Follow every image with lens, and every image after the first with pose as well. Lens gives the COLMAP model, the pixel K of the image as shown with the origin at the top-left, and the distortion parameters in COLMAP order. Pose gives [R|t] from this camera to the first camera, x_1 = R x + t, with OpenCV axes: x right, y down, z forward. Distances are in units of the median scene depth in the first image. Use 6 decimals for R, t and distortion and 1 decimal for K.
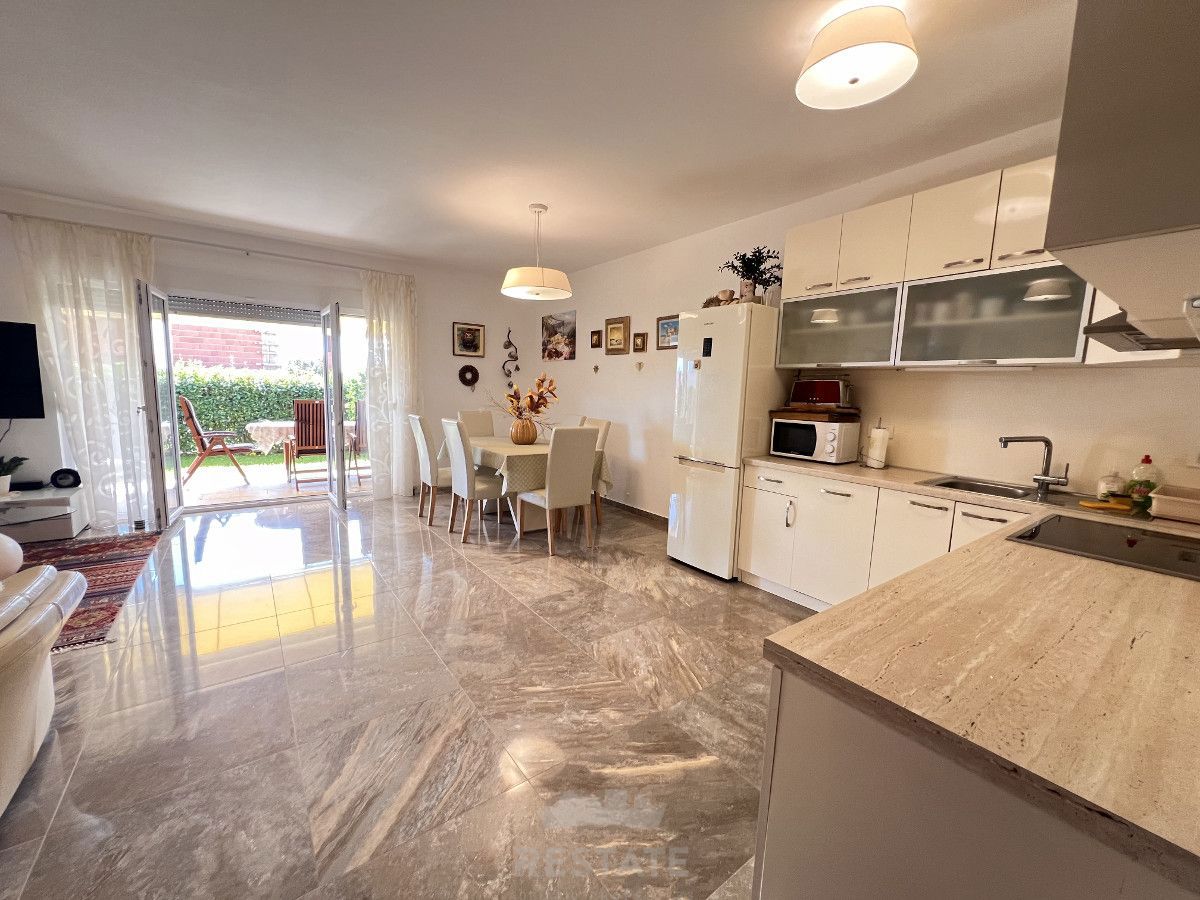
lens RADIAL K [[485.2, 0, 604.8], [0, 485.2, 450.3], [0, 0, 1]] dist [0.002223, 0.000357]
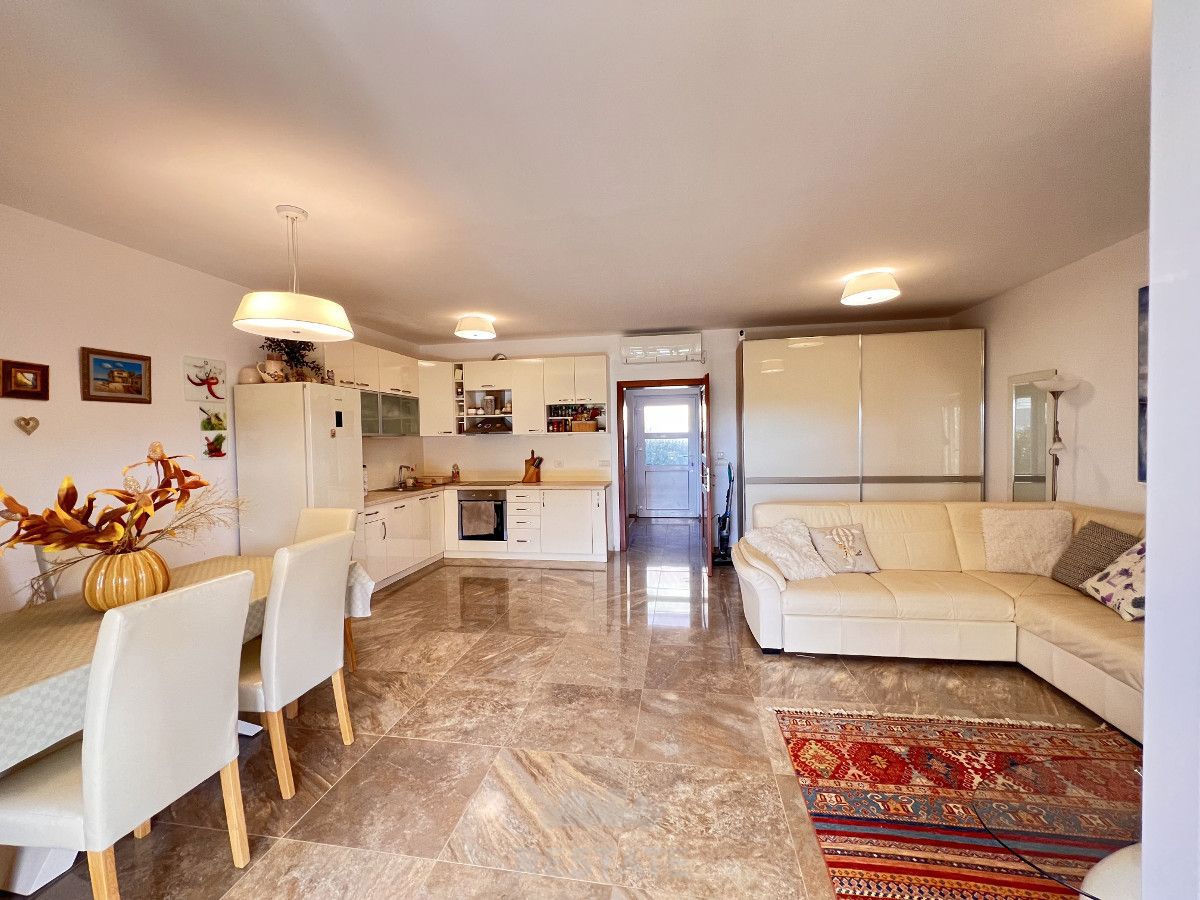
lens RADIAL K [[485.2, 0, 604.1], [0, 485.2, 451.3], [0, 0, 1]] dist [0.002223, 0.000357]
pose [[-0.697552, -0.038042, 0.715524, -1.142514], [0.088814, 0.986299, 0.139022, -0.256027], [-0.711009, 0.160523, -0.684616, 1.439996]]
